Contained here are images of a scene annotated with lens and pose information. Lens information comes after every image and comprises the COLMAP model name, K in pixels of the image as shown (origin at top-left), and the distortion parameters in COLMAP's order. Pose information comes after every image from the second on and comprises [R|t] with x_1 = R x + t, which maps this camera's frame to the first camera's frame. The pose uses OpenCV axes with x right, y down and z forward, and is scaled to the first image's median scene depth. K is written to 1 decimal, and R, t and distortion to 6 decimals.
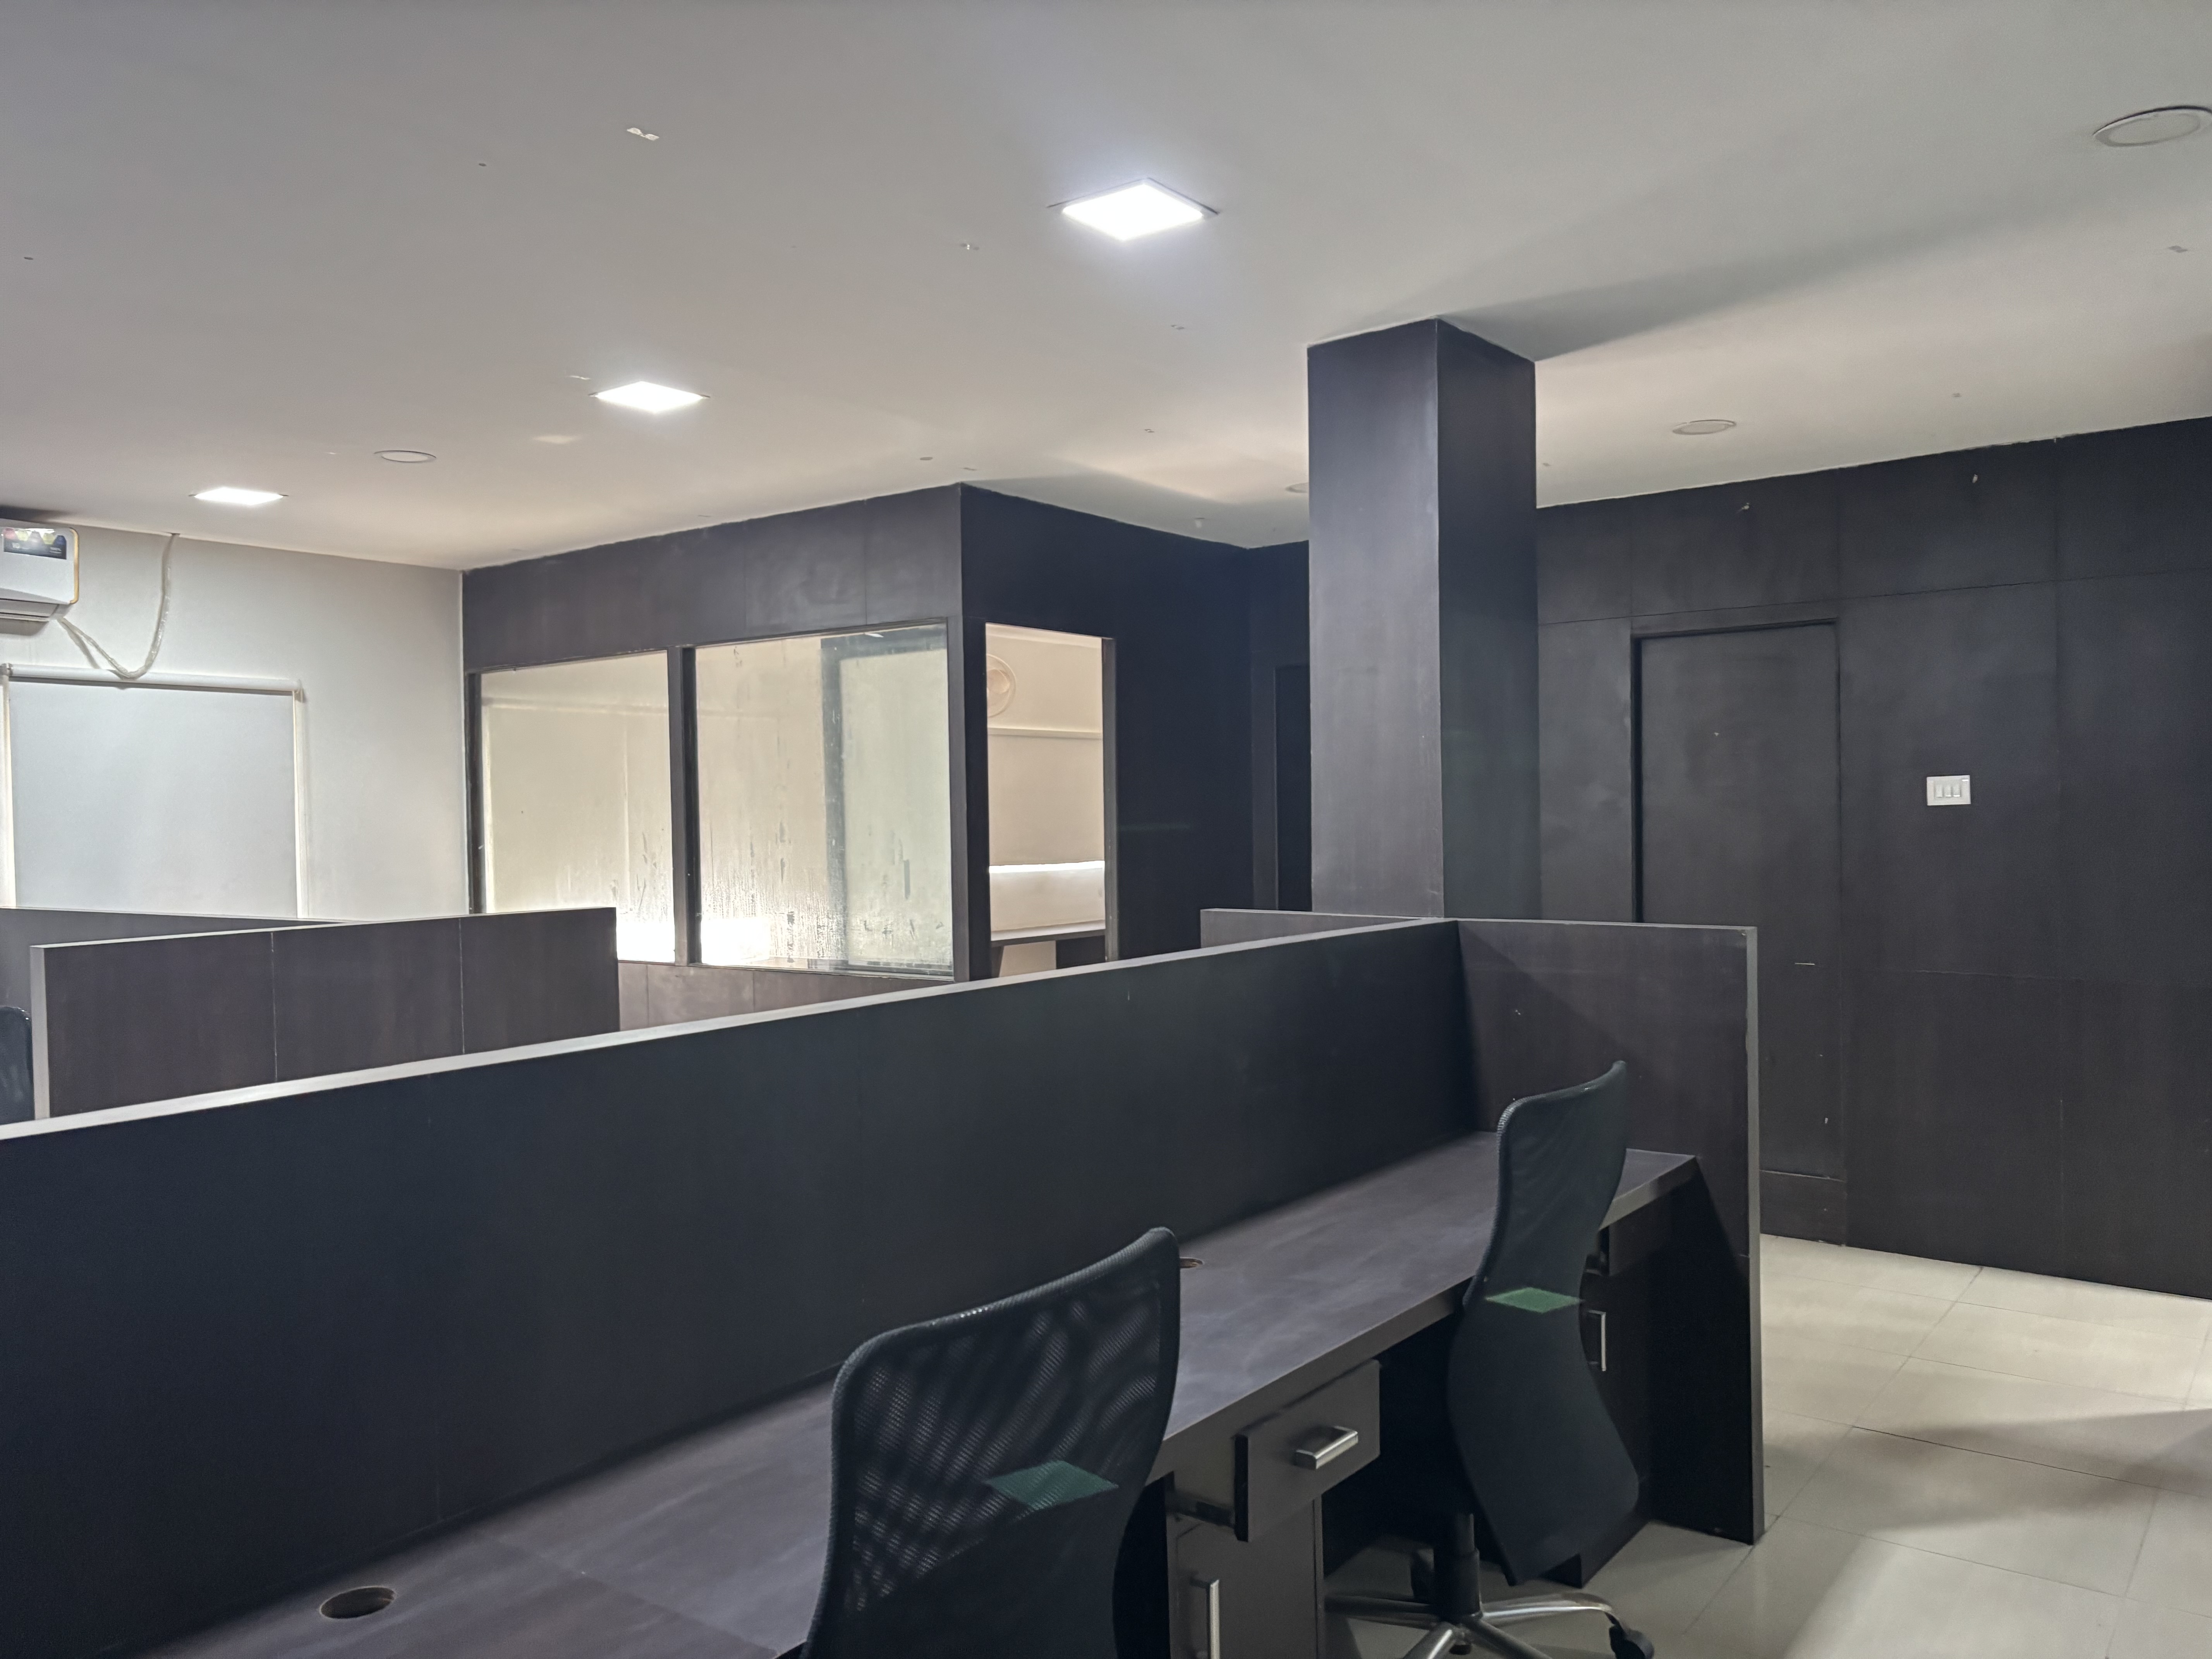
lens RADIAL K [[1611.4, 0, 1095.6], [0, 1611.4, 835.0], [0, 0, 1]] dist [0.008518, -0.024027]
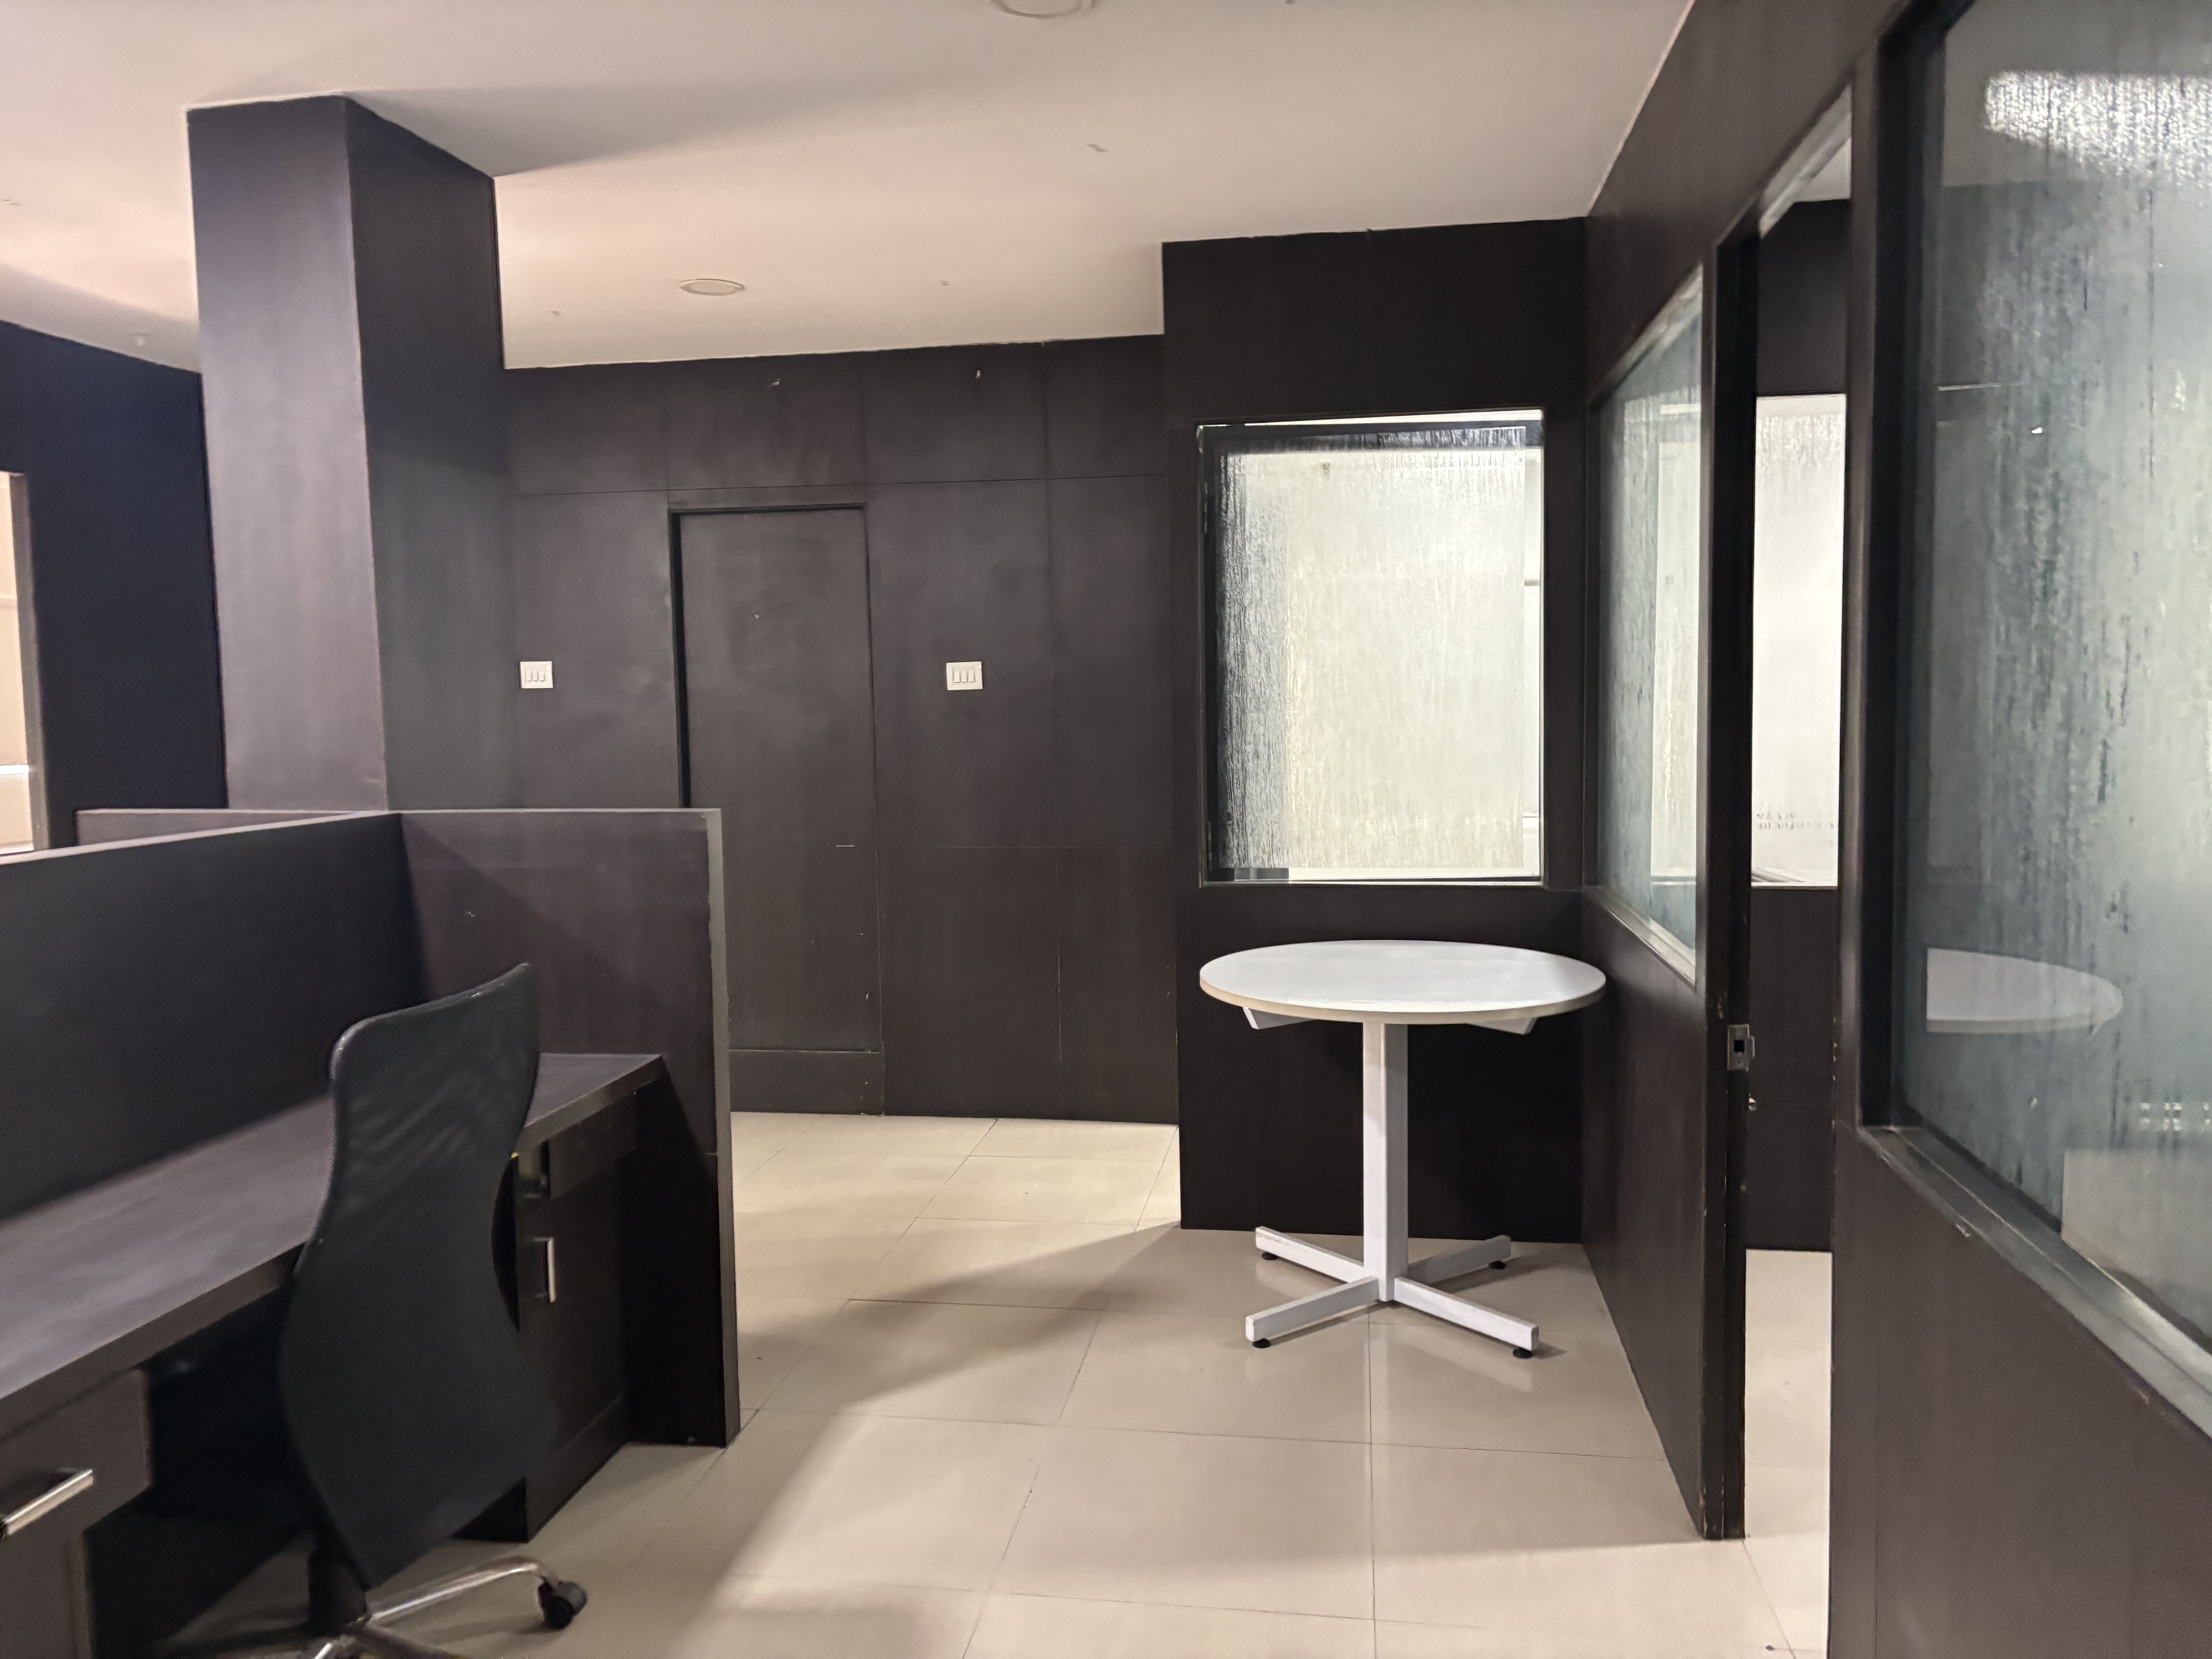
lens RADIAL K [[1611.4, 0, 1113.4], [0, 1611.4, 819.4], [0, 0, 1]] dist [0.008518, -0.024027]
pose [[0.865331, -0.034932, 0.499983, 0.122415], [0.007203, 0.998332, 0.057284, 0.009598], [-0.501150, -0.045969, 0.864139, 0.057483]]
